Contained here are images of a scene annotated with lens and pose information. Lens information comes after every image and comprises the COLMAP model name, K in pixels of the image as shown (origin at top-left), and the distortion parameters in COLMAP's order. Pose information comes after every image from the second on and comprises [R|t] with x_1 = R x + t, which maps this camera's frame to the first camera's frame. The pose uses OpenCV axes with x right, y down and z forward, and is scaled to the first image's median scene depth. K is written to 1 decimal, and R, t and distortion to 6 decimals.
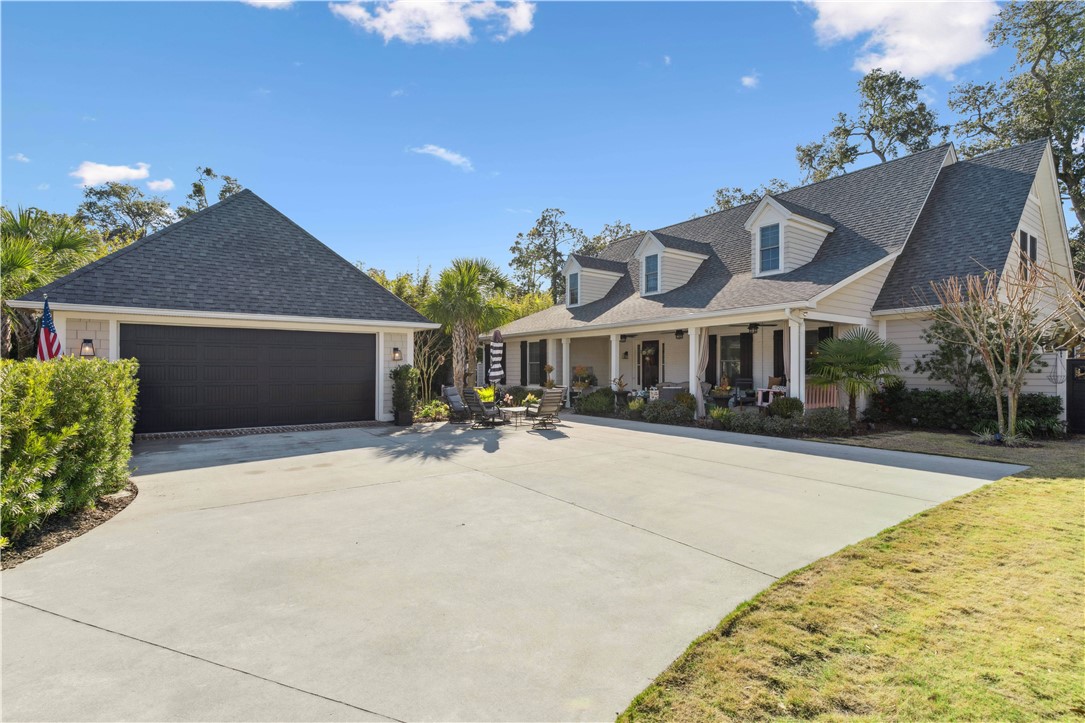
lens RADIAL K [[533.9, 0, 542.5], [0, 533.9, 361.5], [0, 0, 1]] dist [0.001957, 0.000064]
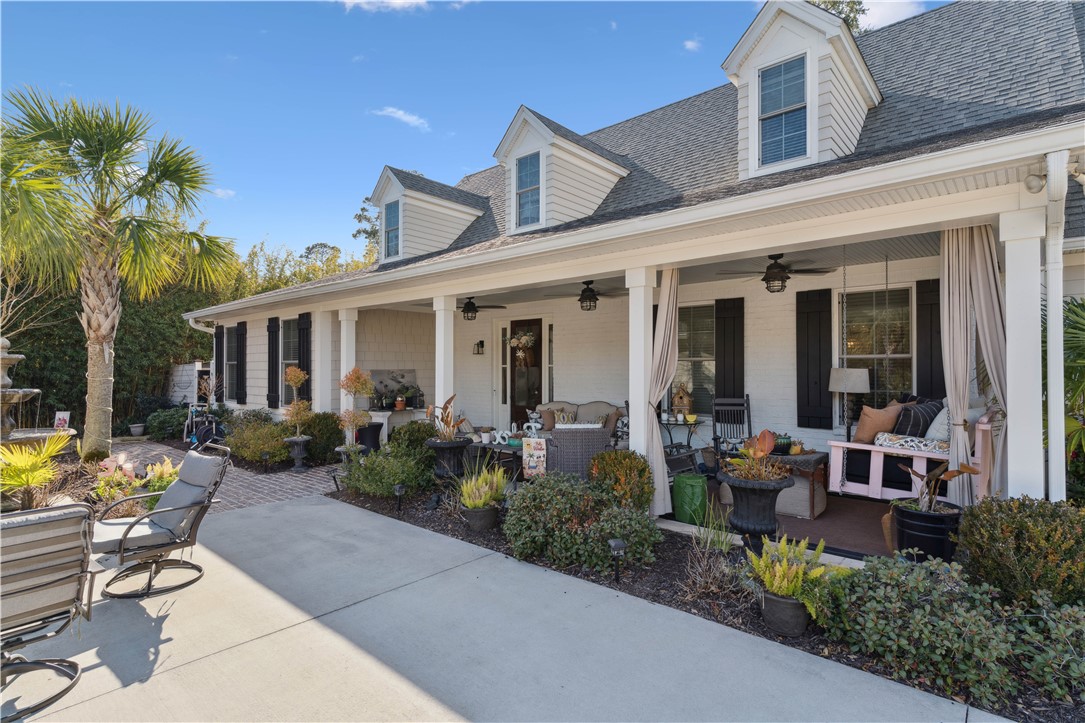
lens RADIAL K [[540.0, 0, 542.5], [0, 540.0, 361.5], [0, 0, 1]] dist [0.001686, 0.001213]
pose [[0.974266, 0.001045, 0.225400, 0.099435], [-0.002511, 0.999978, 0.006219, -0.001503], [-0.225388, -0.006625, 0.974247, 0.484149]]
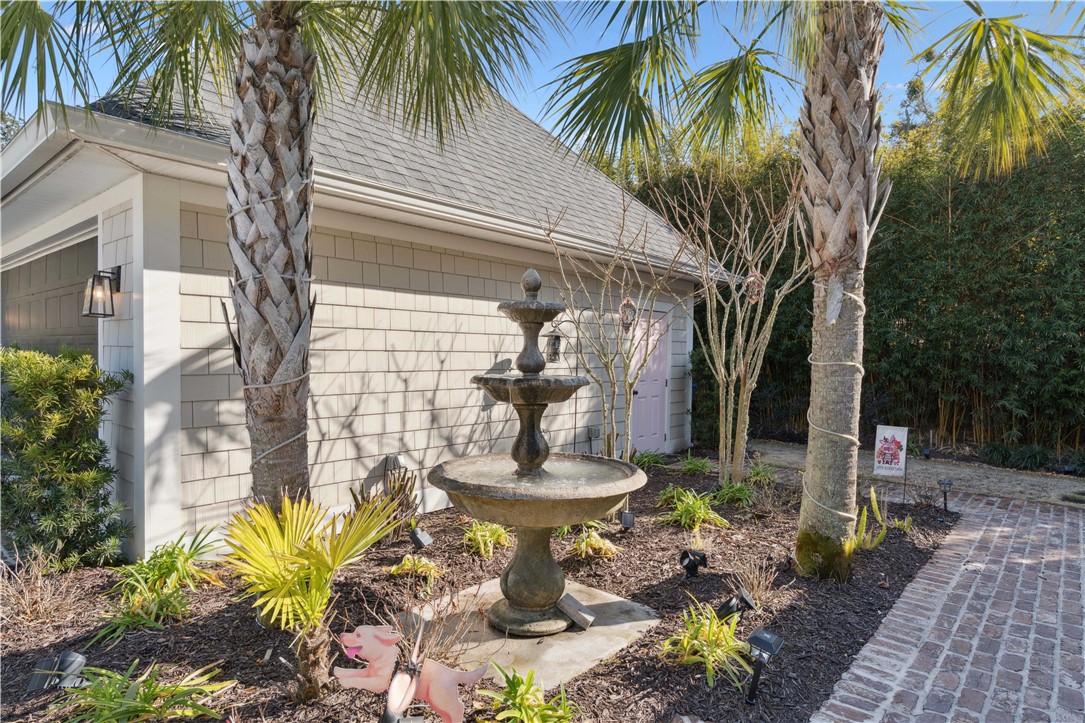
lens RADIAL K [[621.4, 0, 542.5], [0, 621.4, 361.5], [0, 0, 1]] dist [0.004044, 0.001079]
pose [[0.236599, 0.017086, -0.971457, 0.037291], [0.007000, 0.999789, 0.019289, 0.009715], [0.971582, -0.011364, 0.236429, 0.813899]]
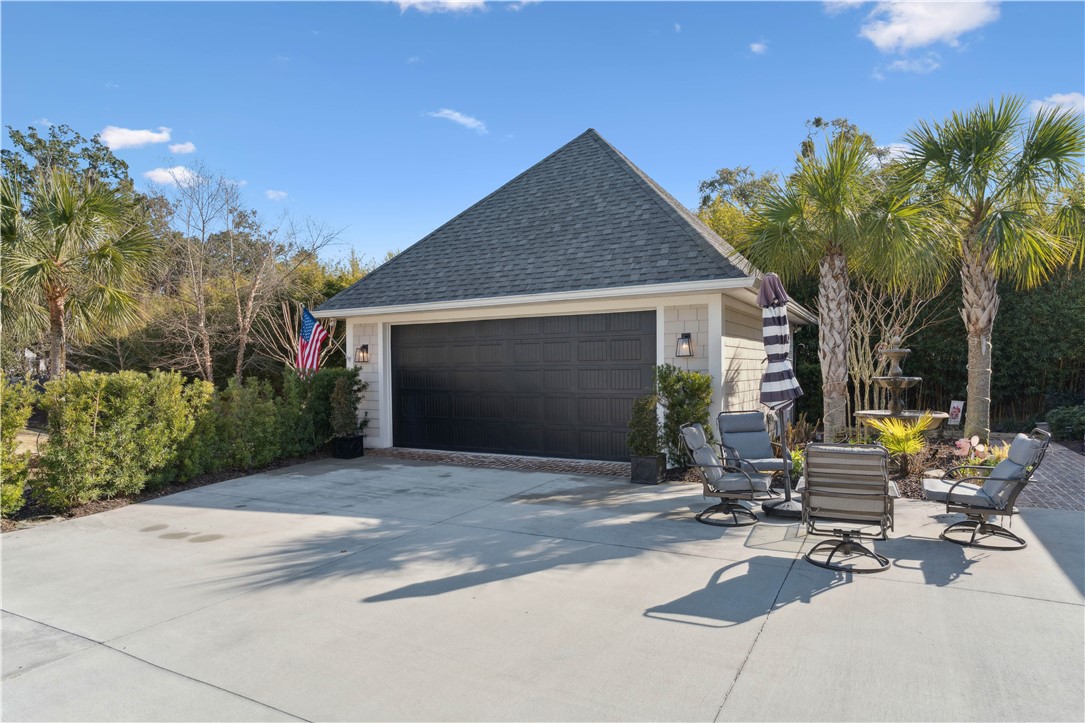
lens RADIAL K [[647.6, 0, 541.3], [0, 647.6, 375.3], [0, 0, 1]] dist [0.006155, 0.001137]
pose [[0.439337, 0.003077, -0.898317, 0.175549], [0.027105, 0.999493, 0.016680, 0.001260], [0.897913, -0.031677, 0.439031, 0.418597]]
